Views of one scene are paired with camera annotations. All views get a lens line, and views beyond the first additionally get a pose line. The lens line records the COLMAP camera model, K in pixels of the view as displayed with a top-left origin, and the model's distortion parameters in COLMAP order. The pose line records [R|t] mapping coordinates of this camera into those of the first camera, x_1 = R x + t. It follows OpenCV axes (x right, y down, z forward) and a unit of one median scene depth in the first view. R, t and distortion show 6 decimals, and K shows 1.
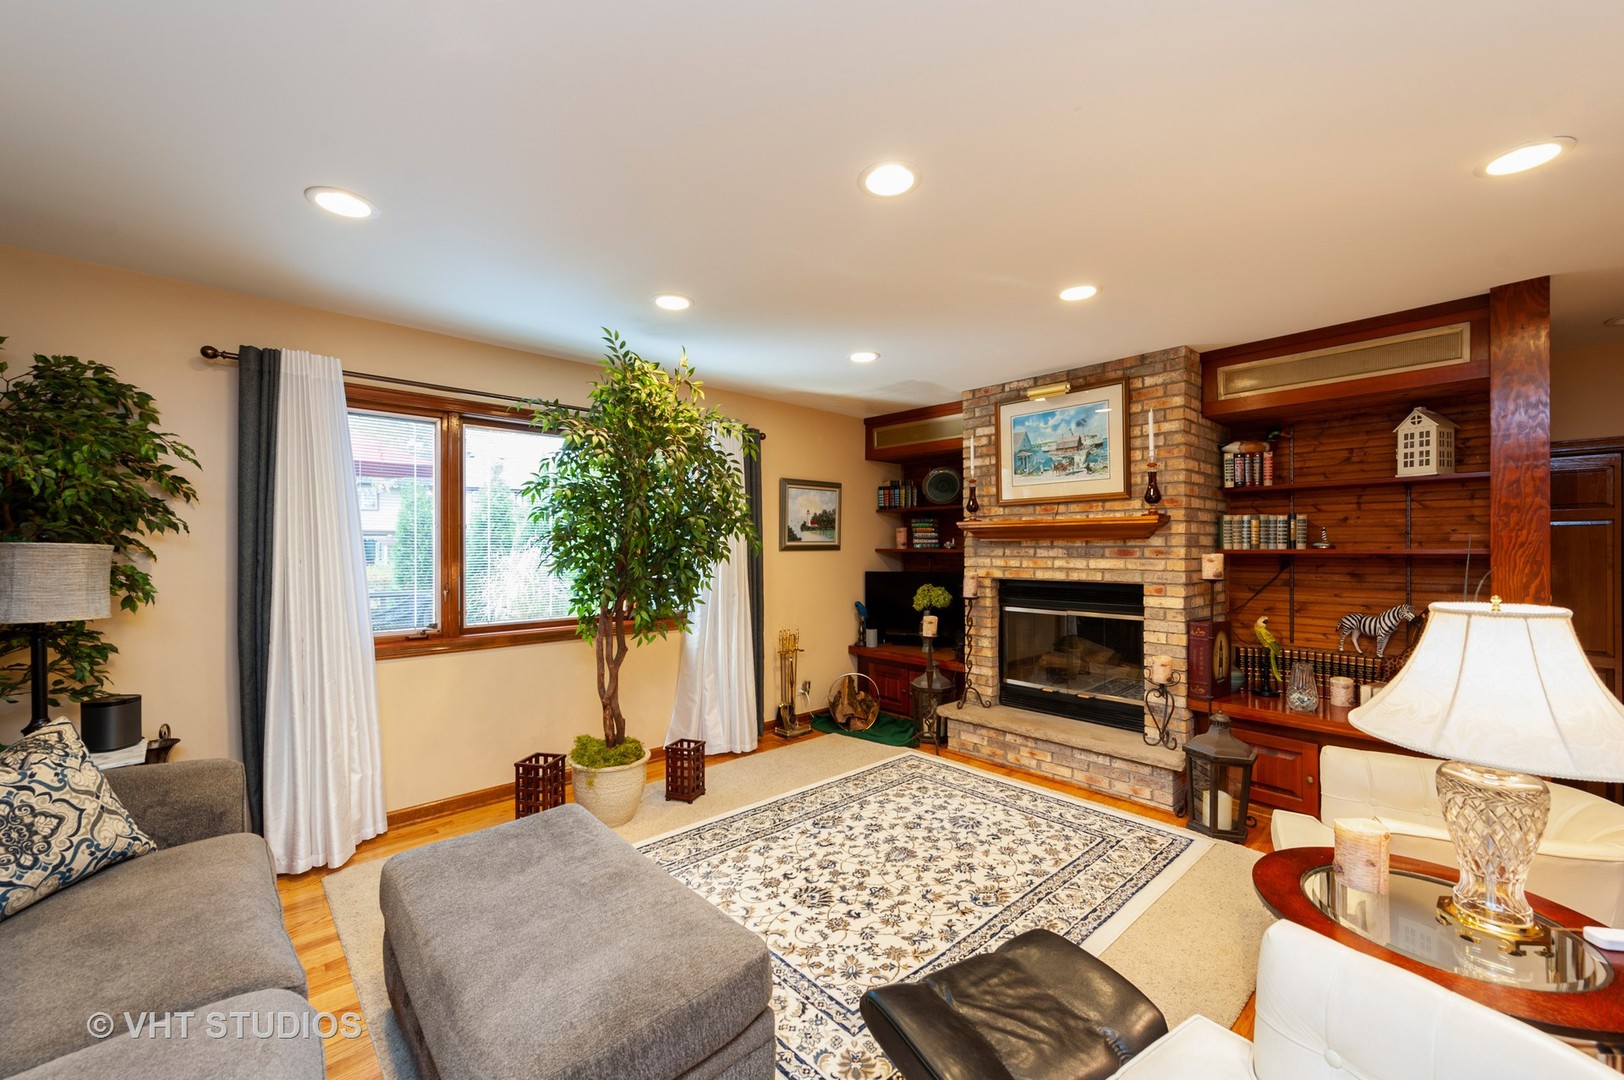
lens RADIAL K [[643.7, 0, 791.7], [0, 643.7, 544.9], [0, 0, 1]] dist [0.000809, -0.000179]
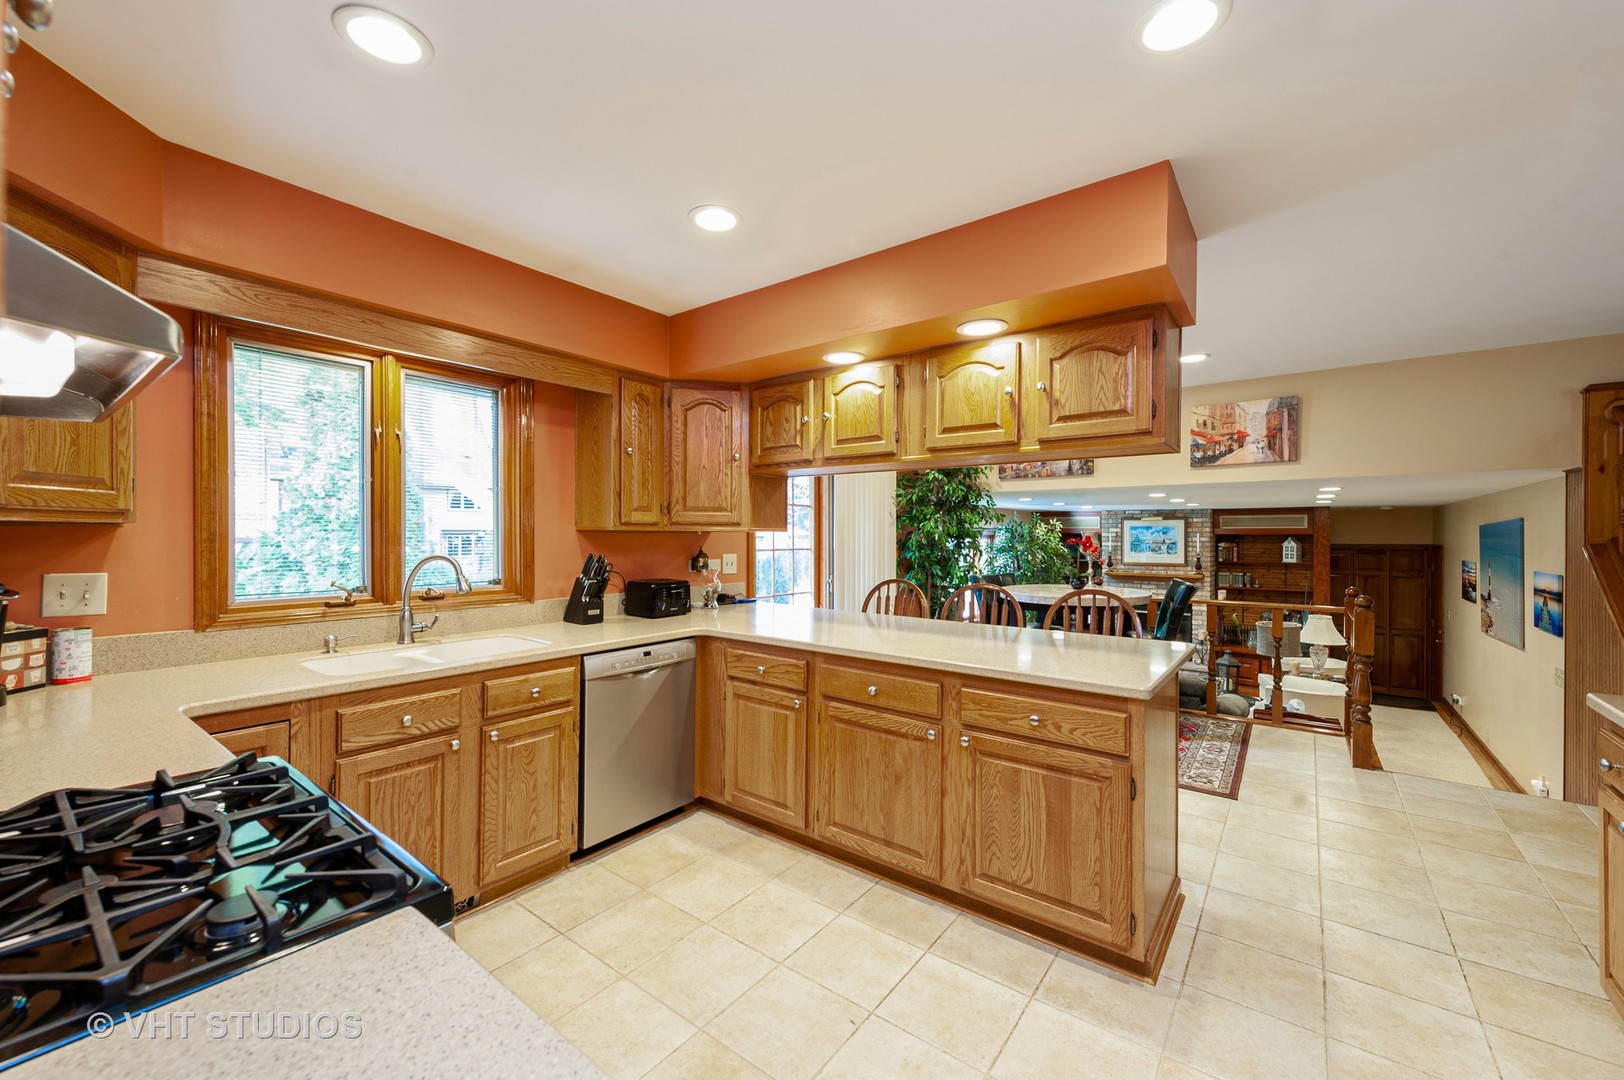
lens RADIAL K [[637.2, 0, 812.0], [0, 637.2, 540.0], [0, 0, 1]] dist [0.011185, -0.000241]
pose [[0.982756, 0.003710, 0.184868, -1.369823], [-0.004709, 0.999977, 0.004967, -0.181609], [-0.184845, -0.005752, 0.982751, -1.170344]]
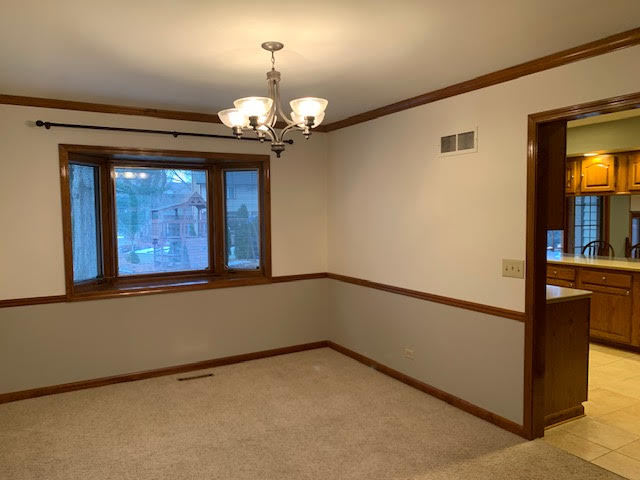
lens RADIAL K [[486.4, 0, 320.0], [0, 486.4, 240.0], [0, 0, 1]] dist [0.016373, -0.012798]
pose [[0.979051, 0.002222, -0.203604, -1.718701], [0.009569, 0.998333, 0.056911, -0.227469], [0.203391, -0.057667, 0.977398, -2.123250]]
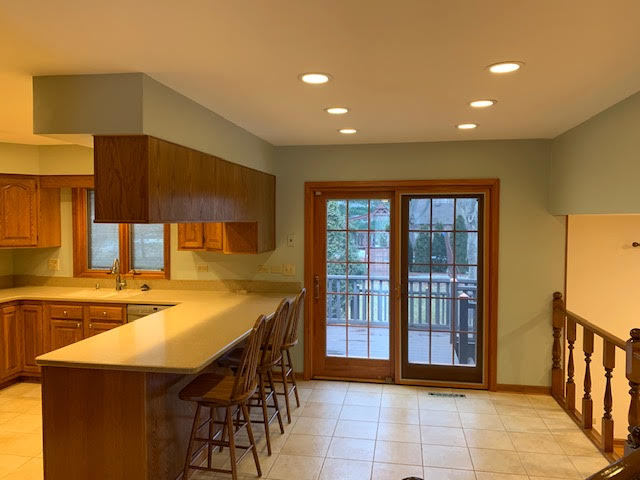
lens RADIAL K [[486.4, 0, 320.0], [0, 486.4, 240.0], [0, 0, 1]] dist [0.016373, -0.012798]
pose [[0.618080, 0.033376, -0.785406, -0.162428], [-0.003825, 0.999214, 0.039452, -0.273647], [0.786106, -0.021381, 0.617722, -0.835266]]
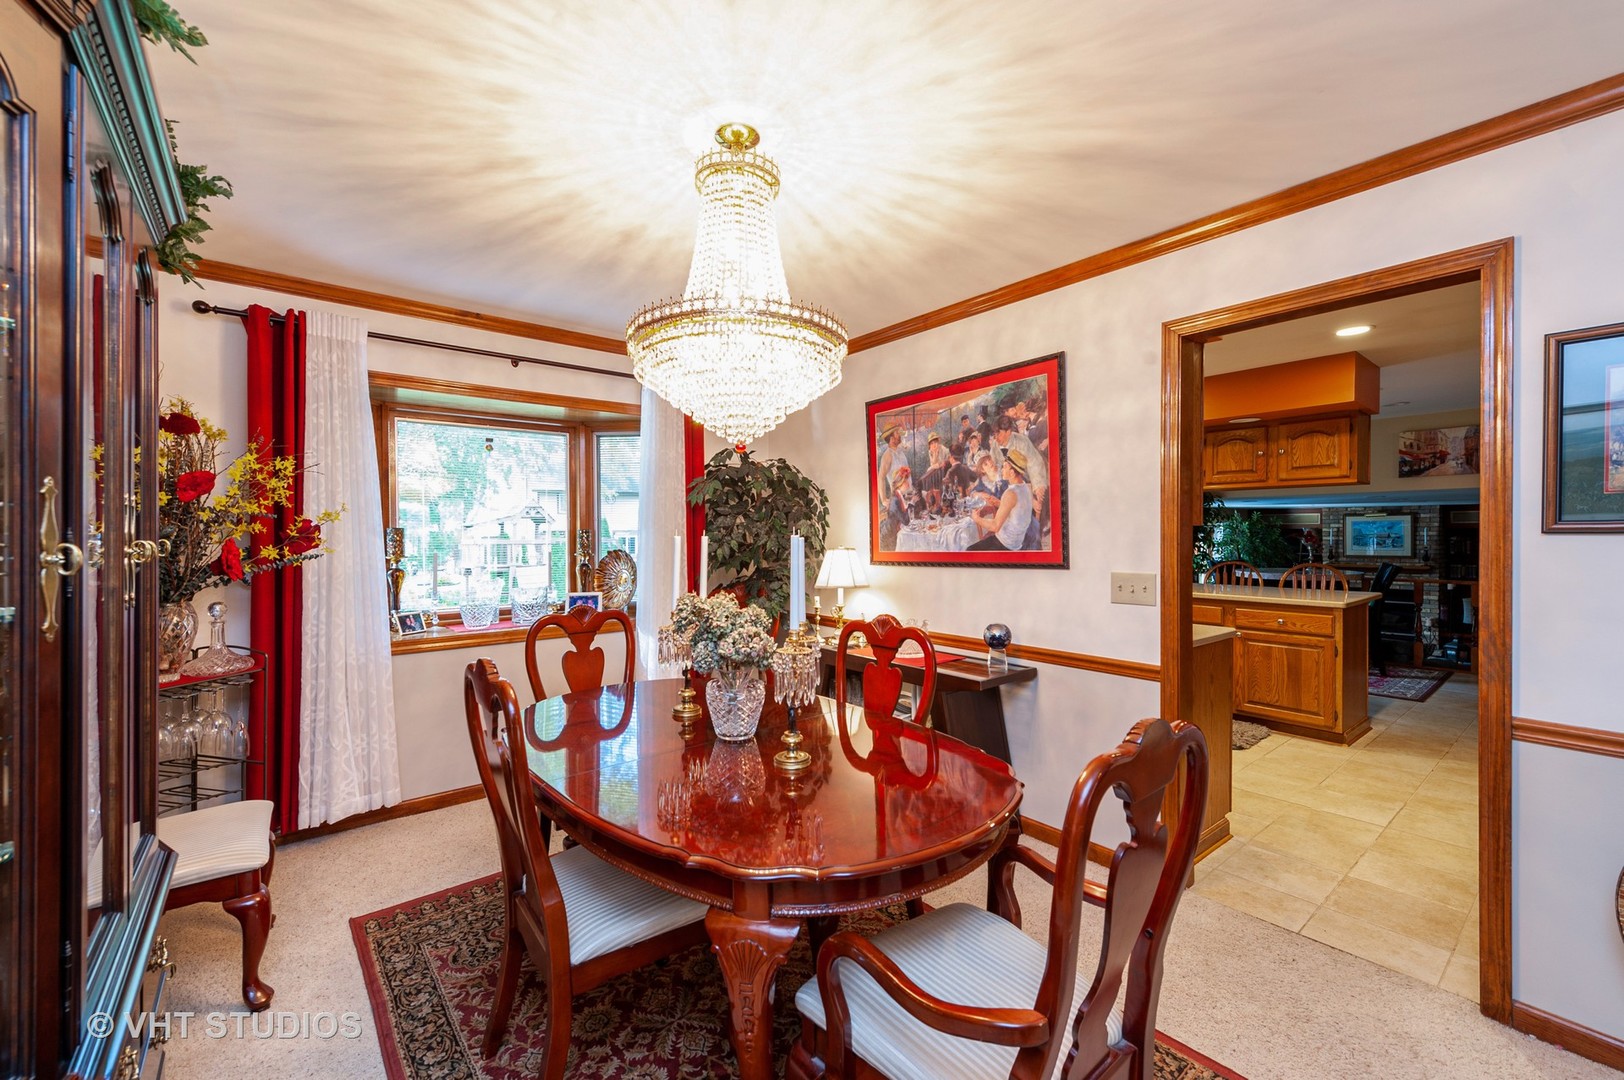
lens RADIAL K [[655.0, 0, 812.0], [0, 655.0, 540.0], [0, 0, 1]] dist [0.011781, 0.000089]
pose [[0.998837, -0.000493, -0.048219, -1.864189], [0.000911, 0.999962, 0.008662, -0.177677], [0.048213, -0.008695, 0.998799, -1.887522]]
